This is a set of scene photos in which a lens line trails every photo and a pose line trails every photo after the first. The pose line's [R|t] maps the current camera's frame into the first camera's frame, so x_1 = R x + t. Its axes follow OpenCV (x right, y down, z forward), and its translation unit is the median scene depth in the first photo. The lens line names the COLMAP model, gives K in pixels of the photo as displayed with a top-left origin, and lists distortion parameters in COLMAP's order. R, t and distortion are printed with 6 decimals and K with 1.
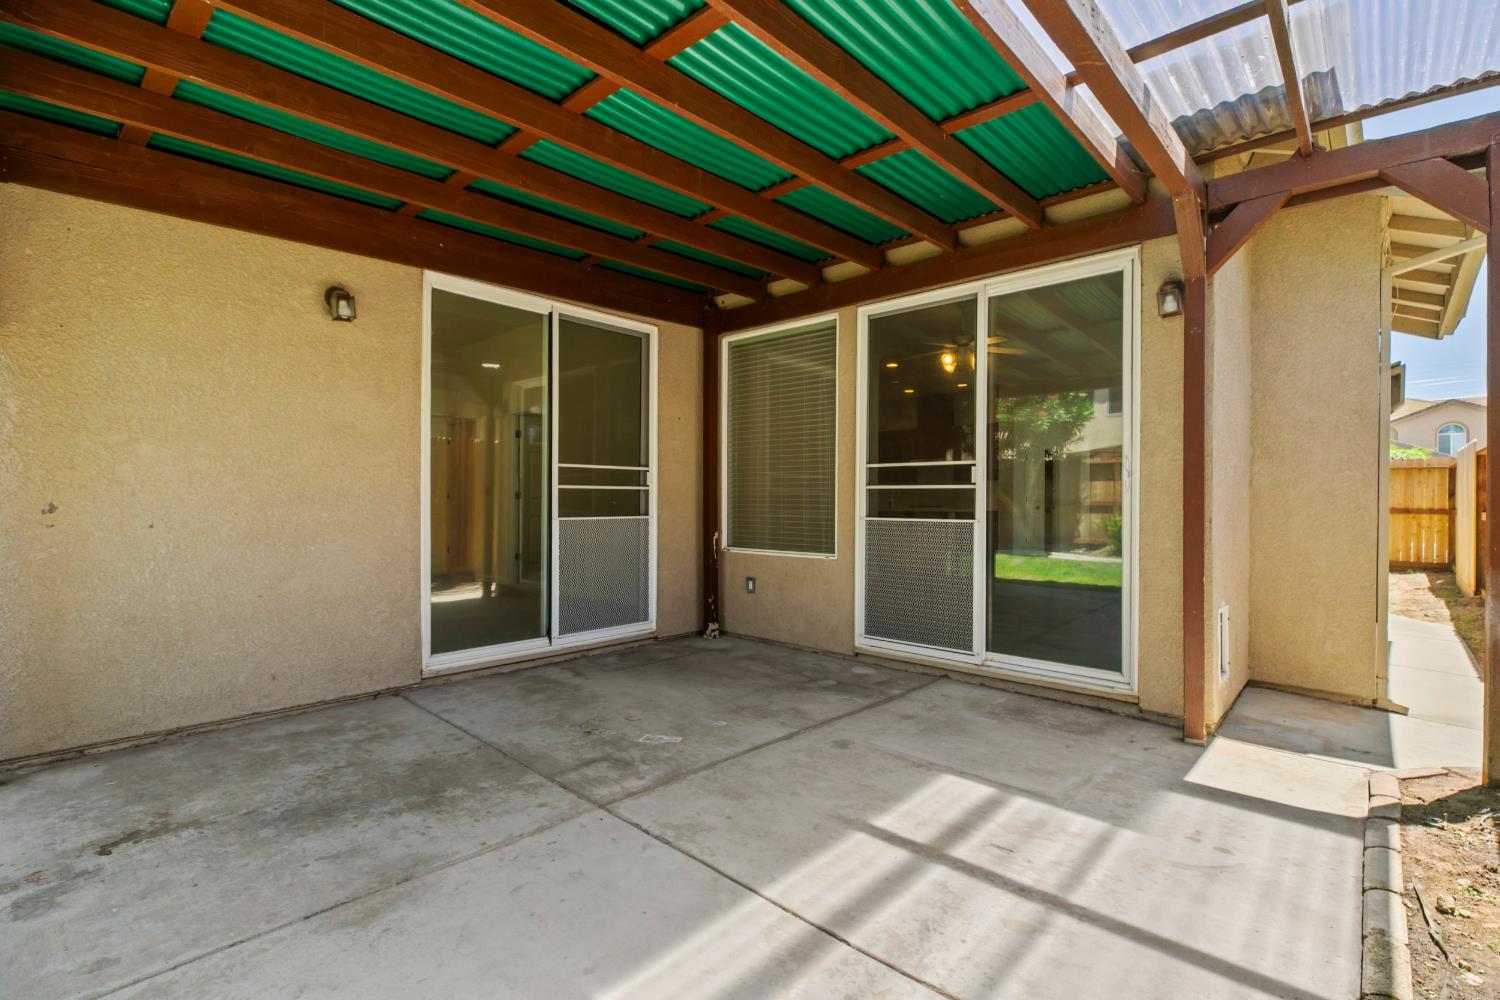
lens RADIAL K [[695.7, 0, 750.0], [0, 695.7, 500.0], [0, 0, 1]] dist [0.000362, -0.005883]
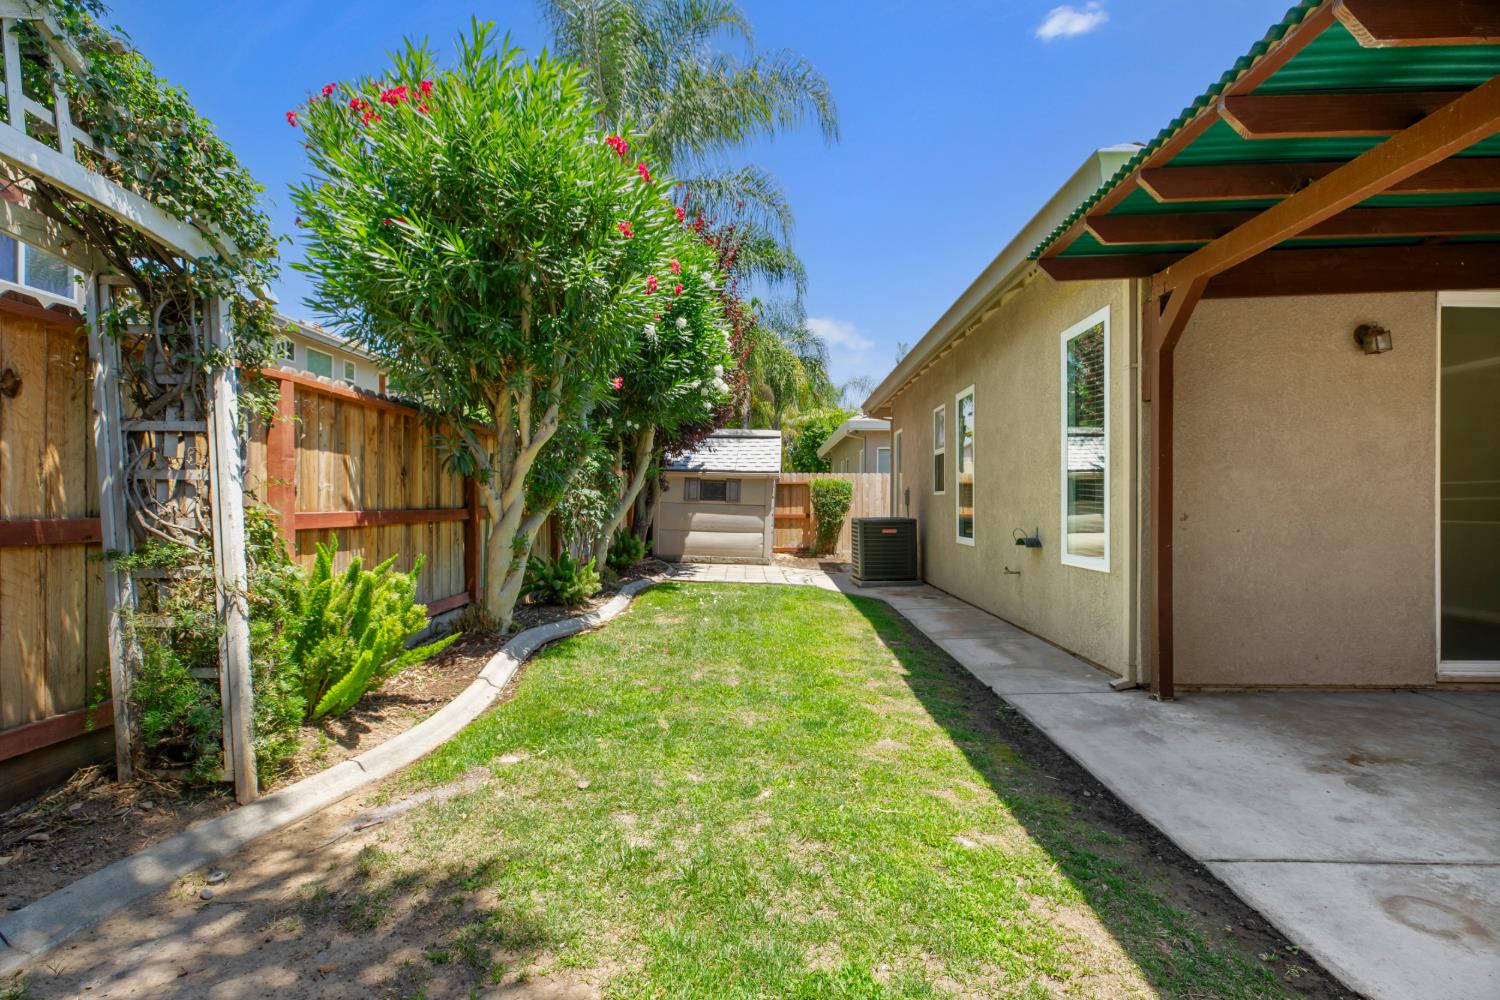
lens RADIAL K [[675.5, 0, 758.2], [0, 675.5, 505.3], [0, 0, 1]] dist [0.001686, -0.004893]
pose [[0.656973, -0.002963, -0.753908, -0.434211], [0.000401, 0.999994, -0.003580, -0.006531], [0.753914, 0.002049, 0.656970, -0.503915]]
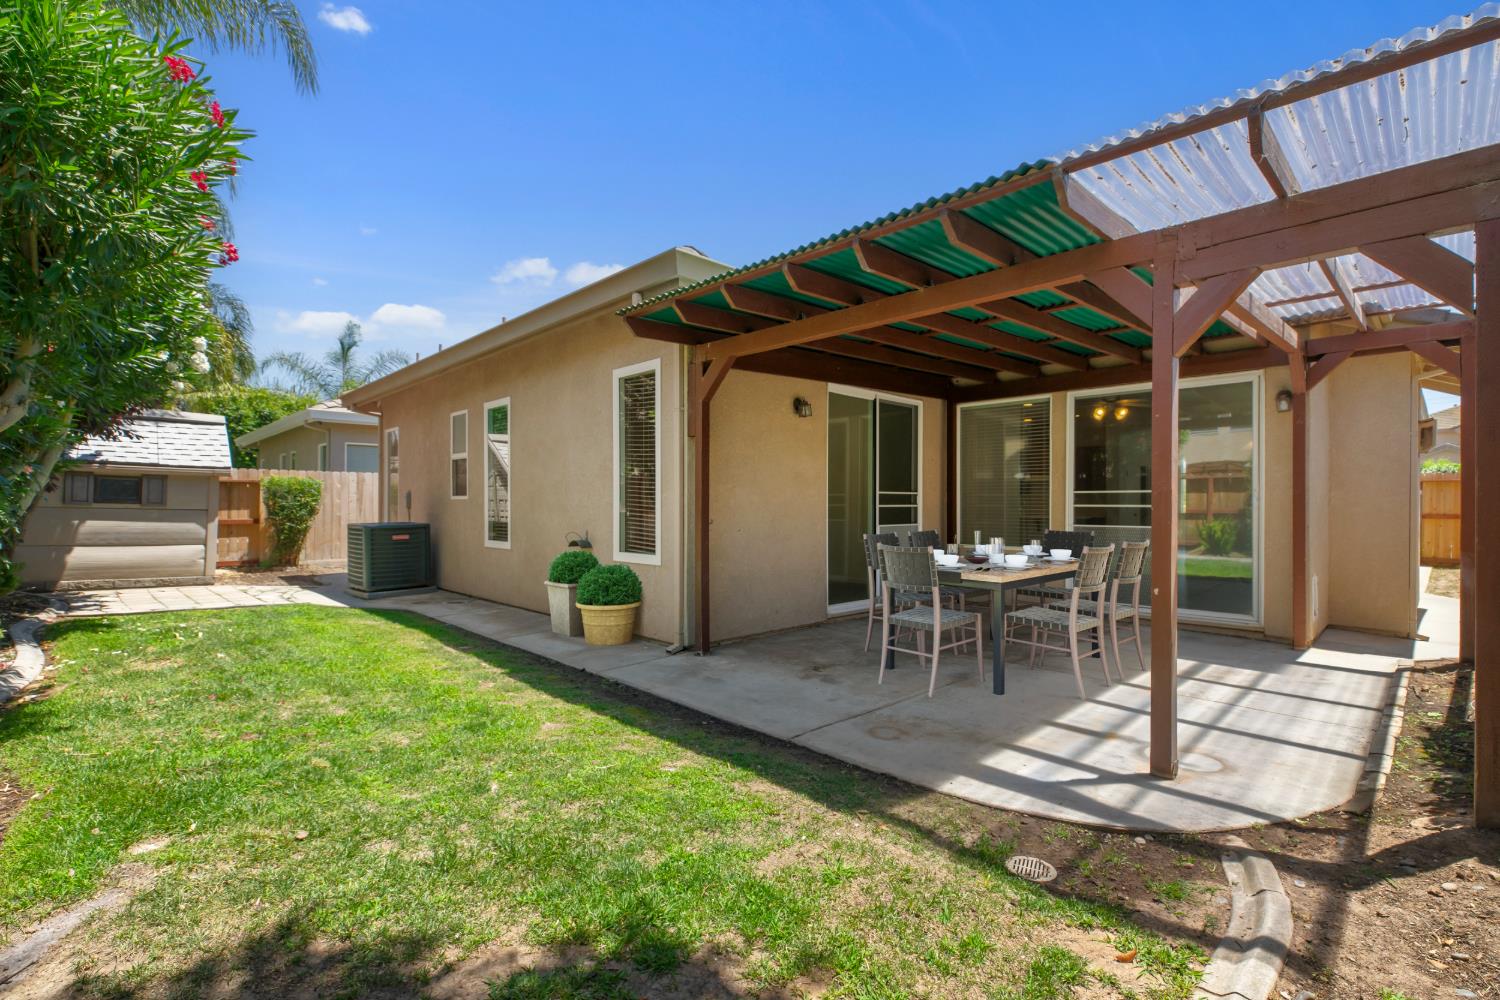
lens RADIAL K [[675.5, 0, 758.2], [0, 675.5, 505.3], [0, 0, 1]] dist [0.001686, -0.004893]
pose [[0.997943, -0.002684, -0.064055, -0.614509], [0.002703, 0.999996, 0.000214, -0.029678], [0.064054, -0.000387, 0.997946, -0.792870]]
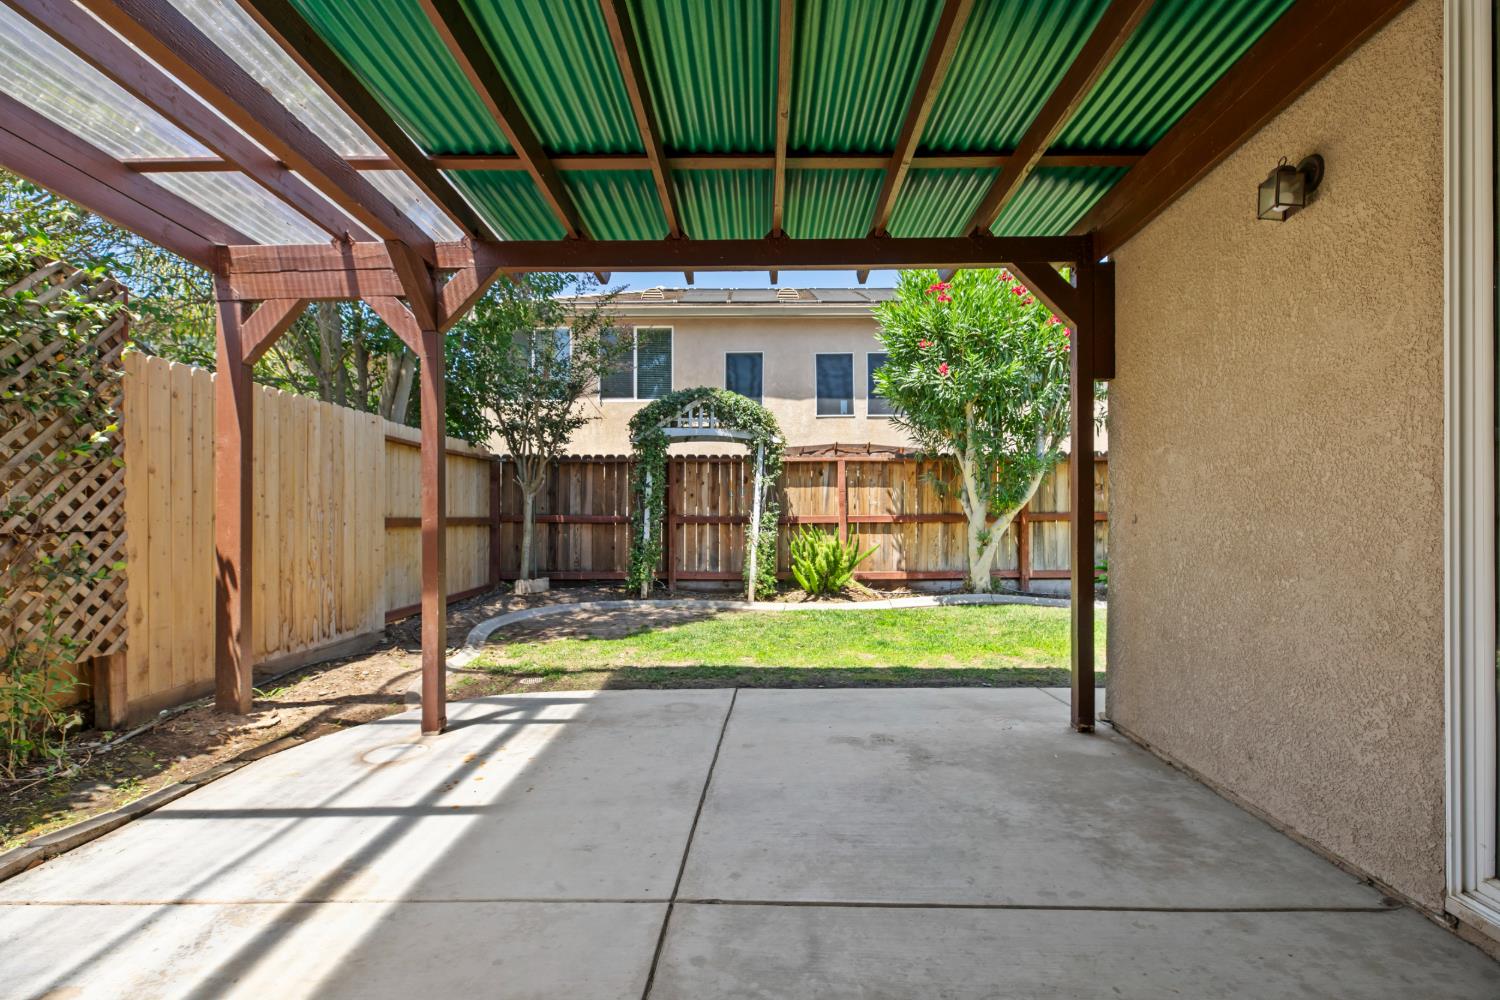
lens RADIAL K [[702.1, 0, 776.7], [0, 702.1, 519.2], [0, 0, 1]] dist [-0.000441, -0.000558]
pose [[-0.741601, -0.000692, -0.670840, 0.164043], [-0.002577, 0.999995, 0.001817, 0.009343], [0.670836, 0.003077, -0.741599, 1.199500]]
